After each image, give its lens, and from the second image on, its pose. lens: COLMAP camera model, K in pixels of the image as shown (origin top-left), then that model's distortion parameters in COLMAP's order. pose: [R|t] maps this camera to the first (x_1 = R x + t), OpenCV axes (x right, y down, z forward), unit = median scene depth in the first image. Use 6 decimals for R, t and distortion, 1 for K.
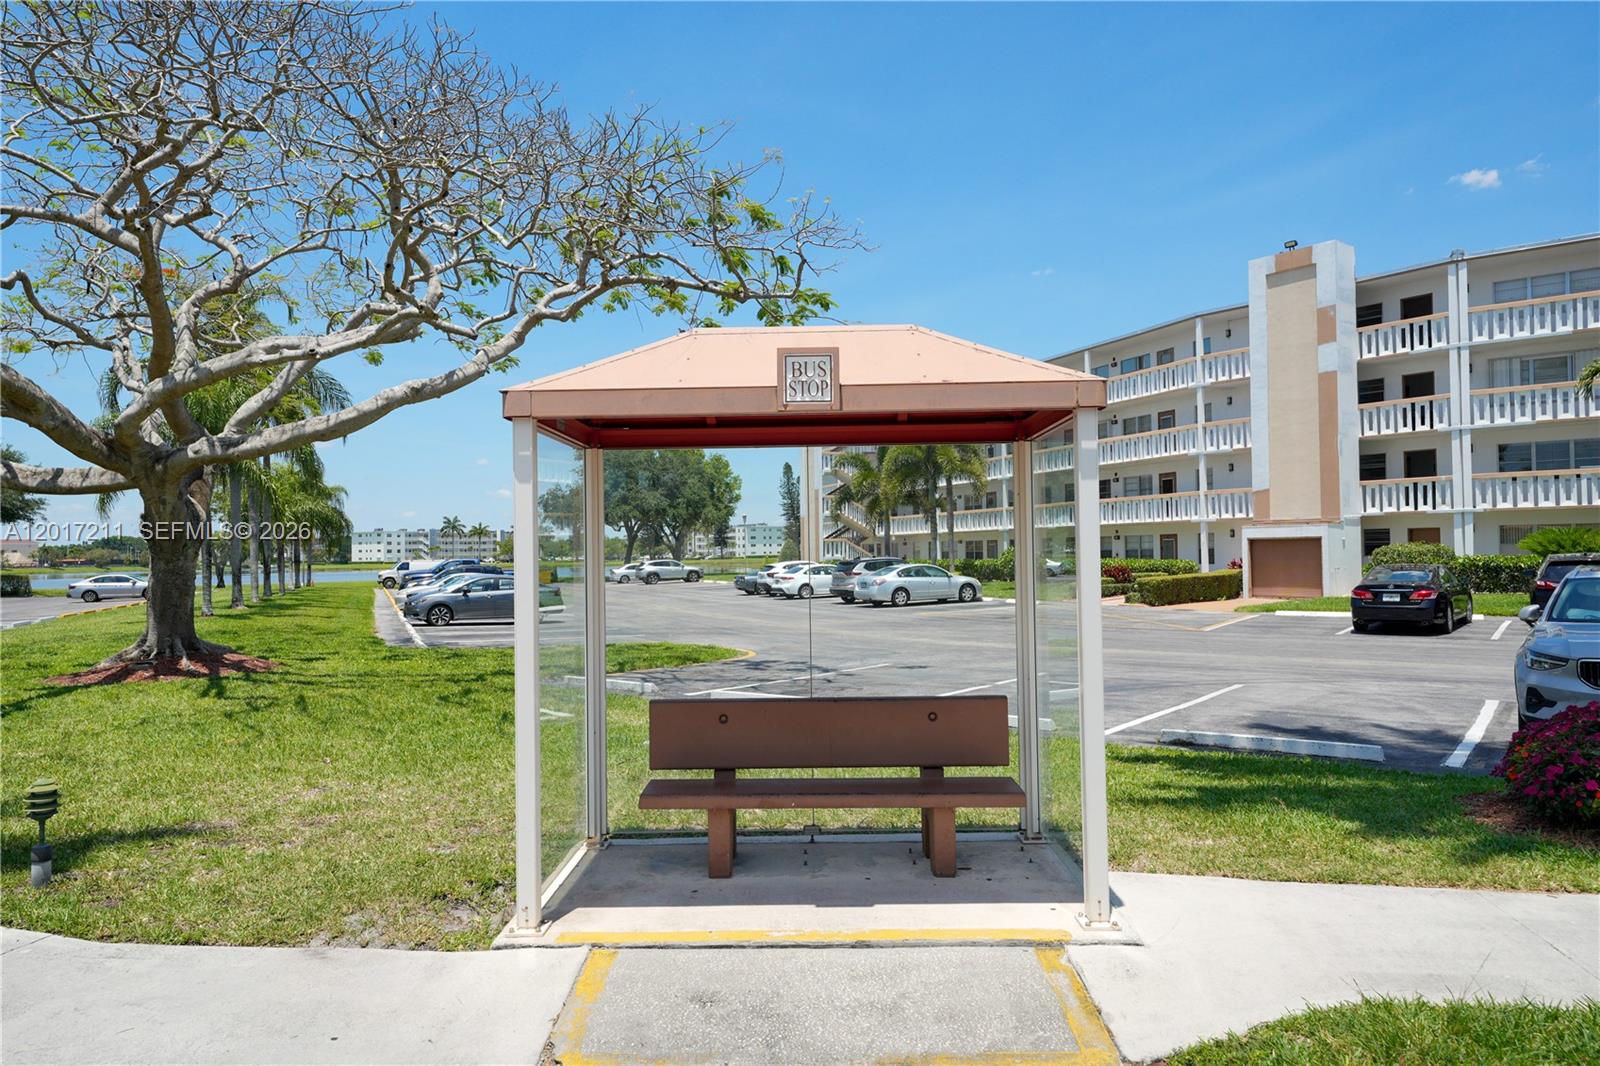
lens RADIAL K [[1030.5, 0, 792.8], [0, 1030.5, 535.3], [0, 0, 1]] dist [0.008974, 0.001104]
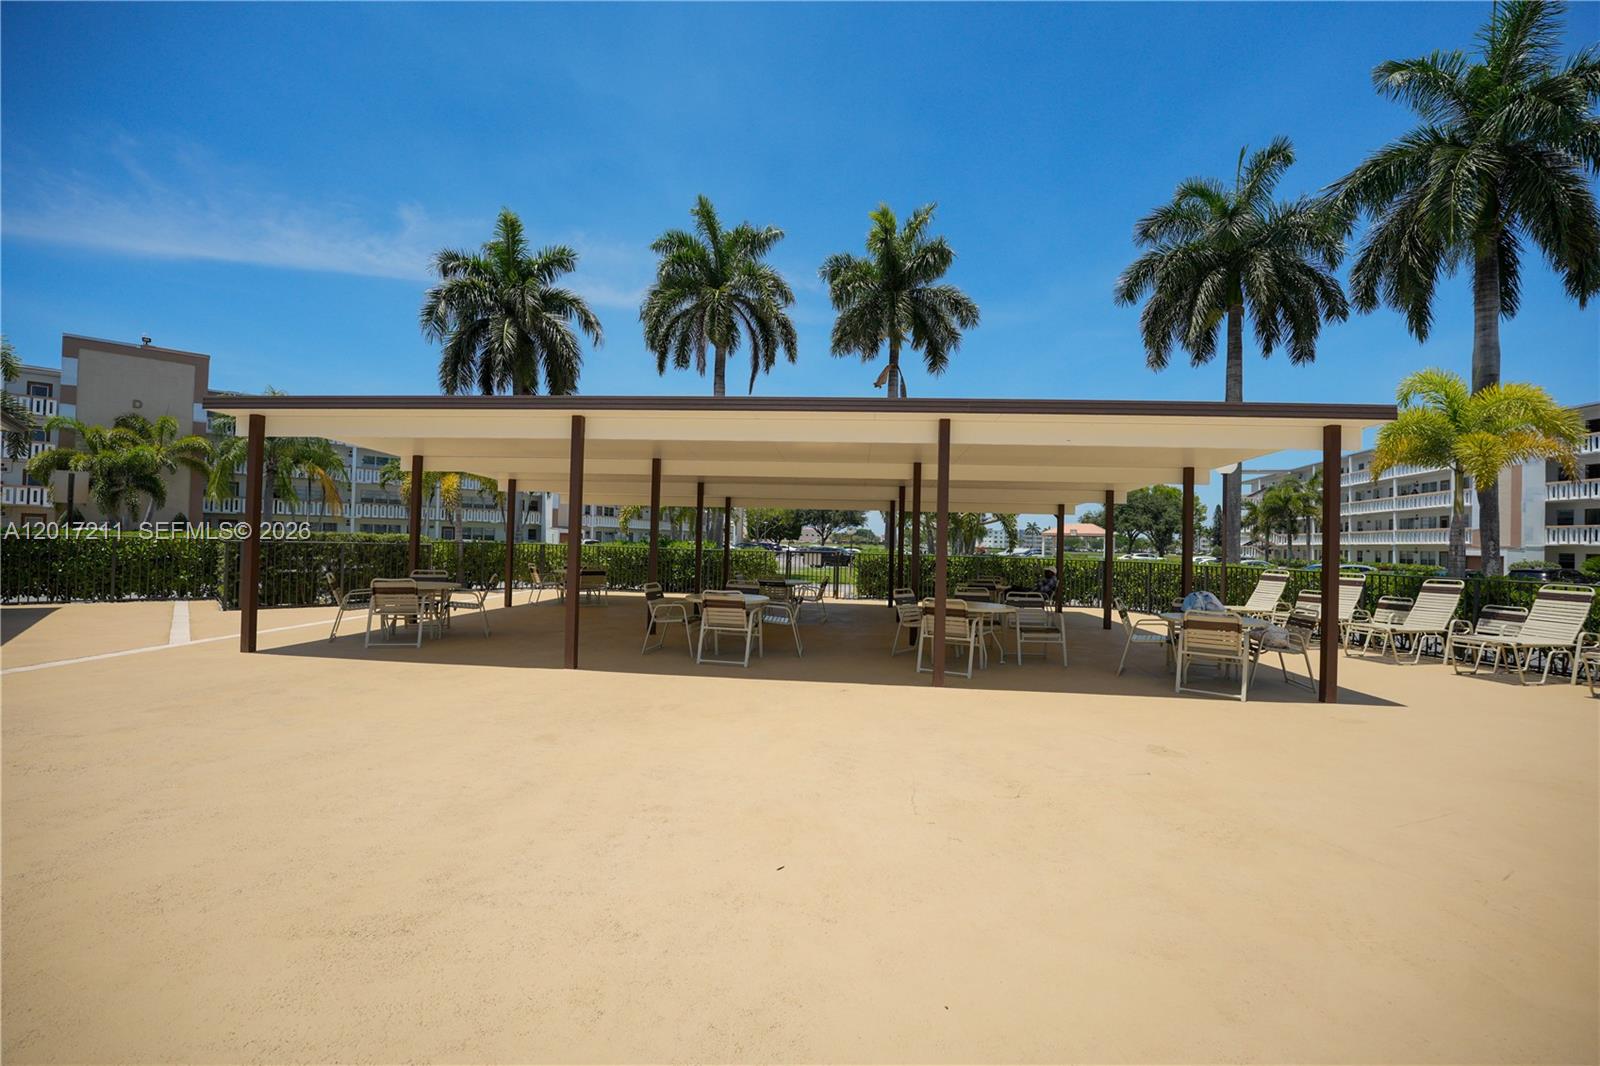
lens RADIAL K [[656.6, 0, 803.4], [0, 656.6, 532.1], [0, 0, 1]] dist [-0.022333, 0.003323]
pose [[0.791793, 0.031702, -0.609967, 0.211814], [-0.032550, 0.999423, 0.009690, -0.010994], [0.609922, 0.012182, 0.792368, -0.639085]]
